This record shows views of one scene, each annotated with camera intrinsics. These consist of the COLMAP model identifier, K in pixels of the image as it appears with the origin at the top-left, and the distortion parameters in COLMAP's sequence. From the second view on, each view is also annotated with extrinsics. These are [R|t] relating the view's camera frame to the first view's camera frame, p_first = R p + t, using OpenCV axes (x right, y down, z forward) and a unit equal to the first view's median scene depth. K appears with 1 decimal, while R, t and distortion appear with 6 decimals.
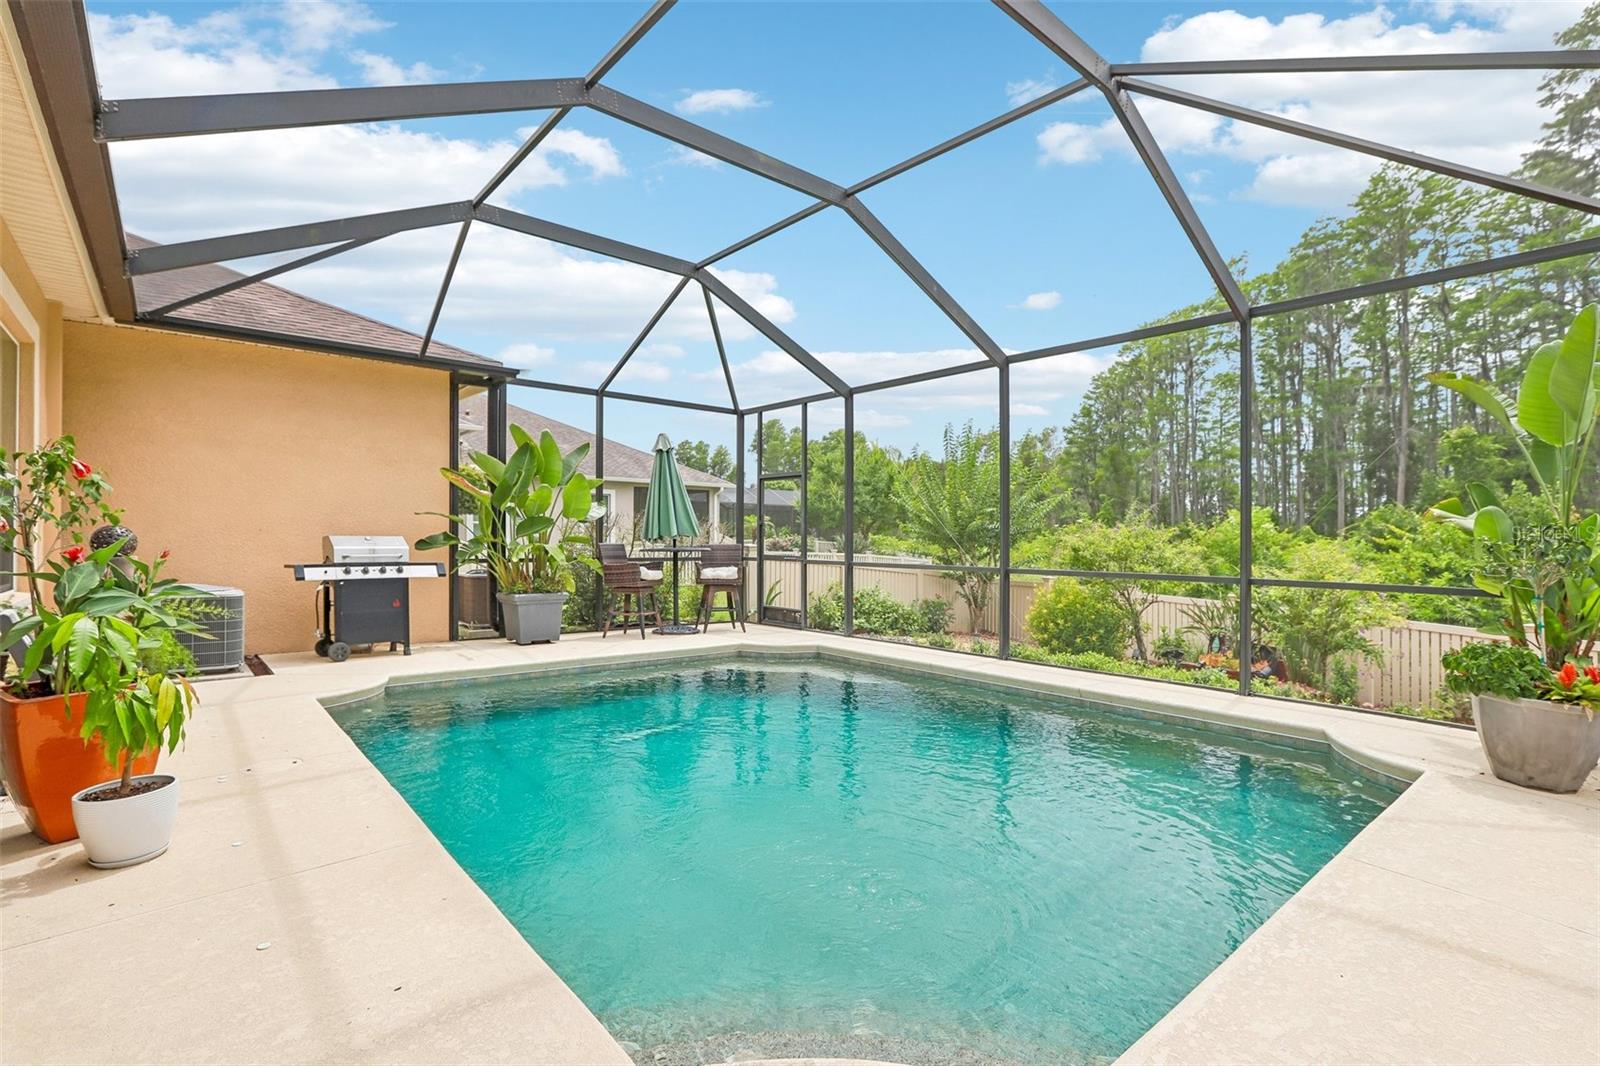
lens RADIAL K [[756.5, 0, 799.0], [0, 756.5, 538.2], [0, 0, 1]] dist [-0.053500, 0.000279]
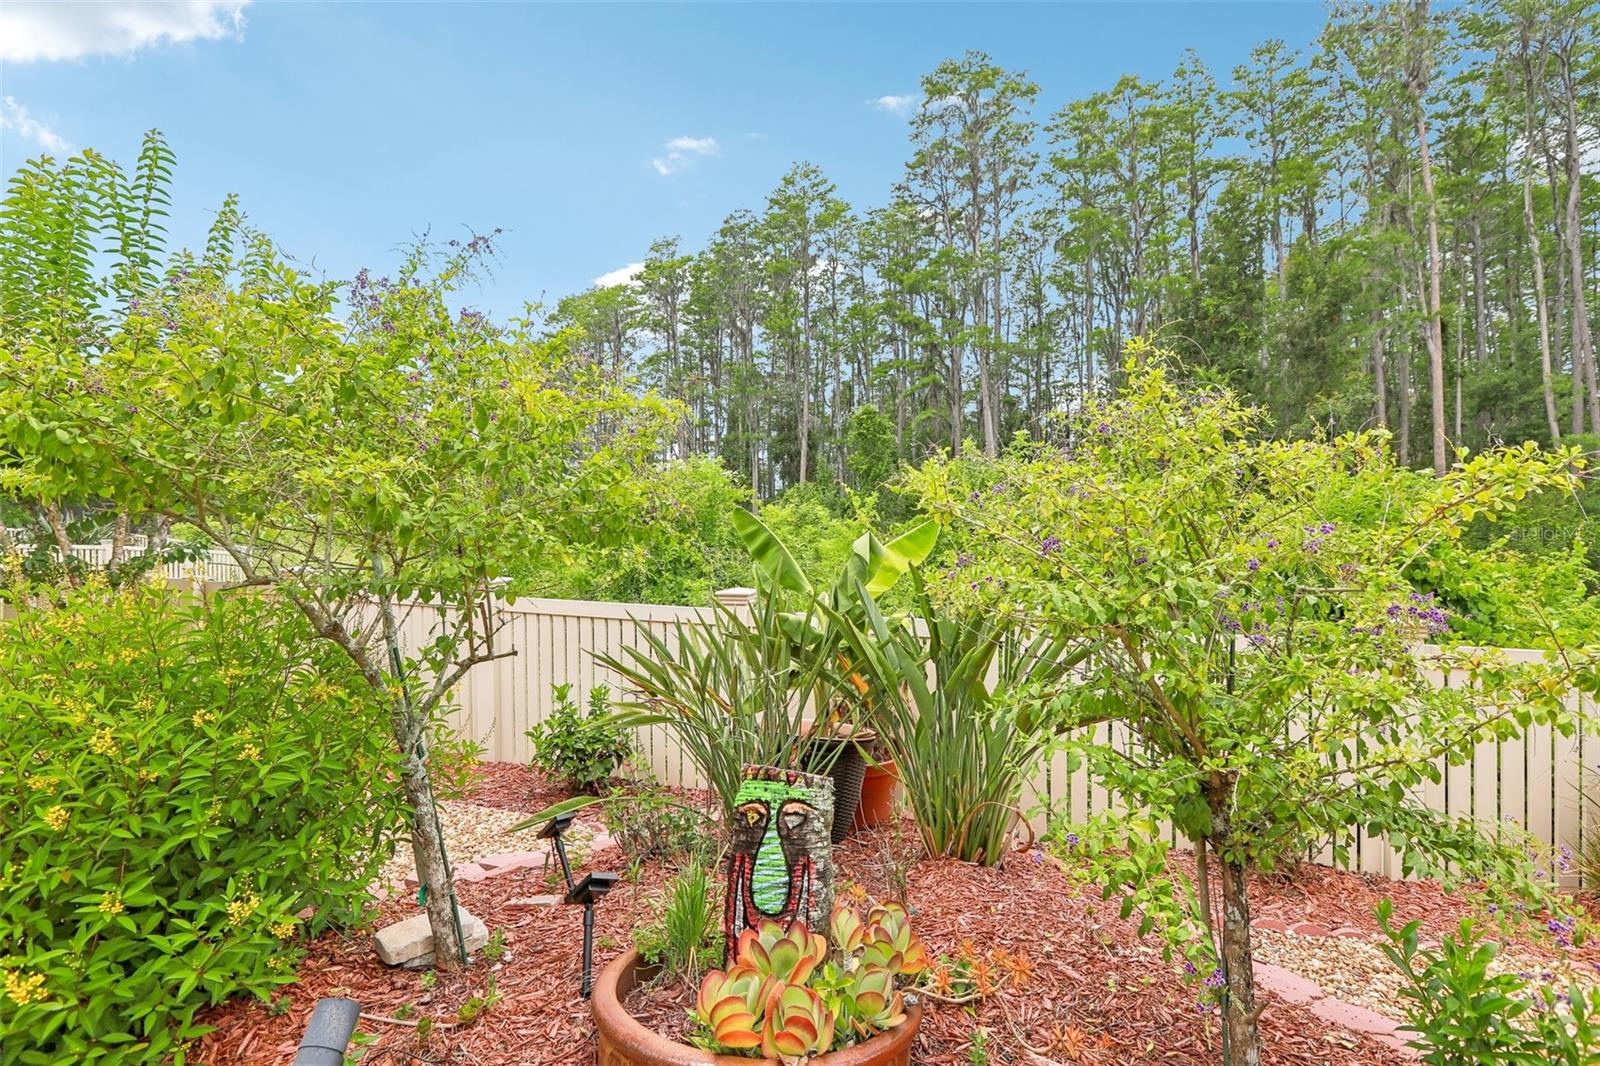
lens RADIAL K [[750.6, 0, 829.1], [0, 750.6, 540.7], [0, 0, 1]] dist [-0.052361, 0.038498]
pose [[0.727691, -0.027781, 0.685342, 0.331906], [0.016429, 0.999599, 0.023075, 0.039425], [-0.685708, -0.005532, 0.727856, 0.636702]]
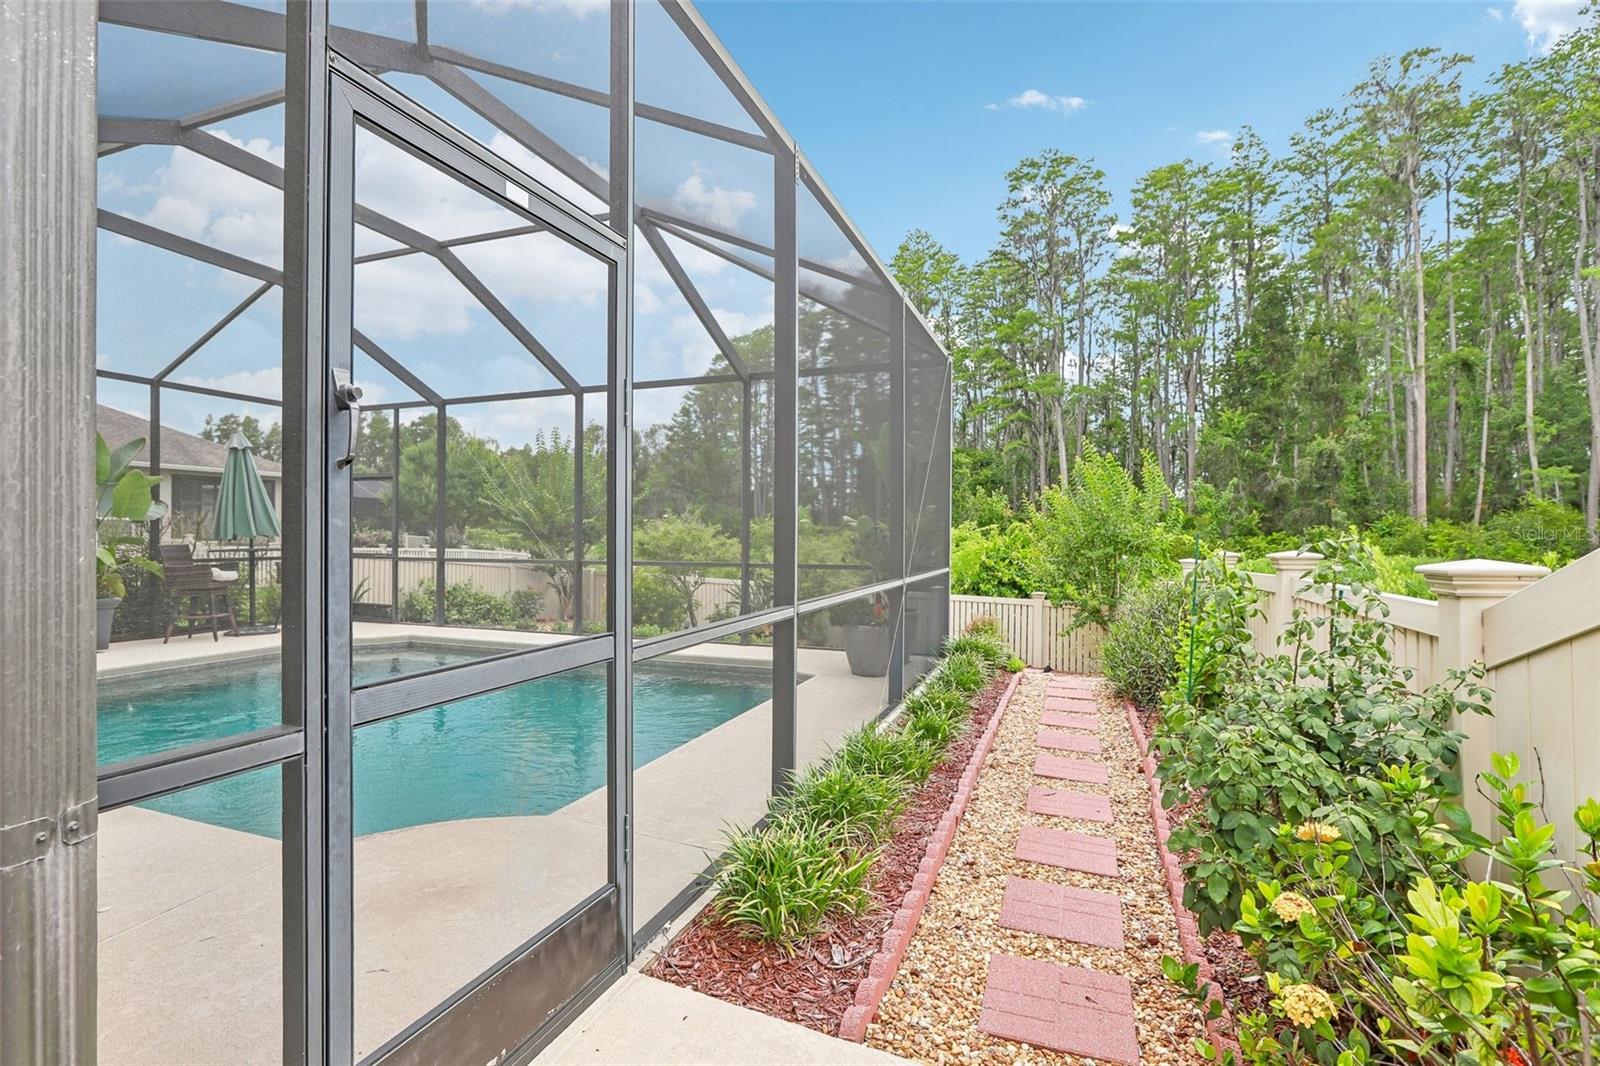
lens RADIAL K [[754.3, 0, 804.3], [0, 754.3, 514.9], [0, 0, 1]] dist [-0.056950, 0.000079]
pose [[0.869496, 0.001626, 0.493938, -0.006504], [0.008087, 0.999814, -0.017528, -0.006712], [-0.493874, 0.019236, 0.869321, -0.167877]]
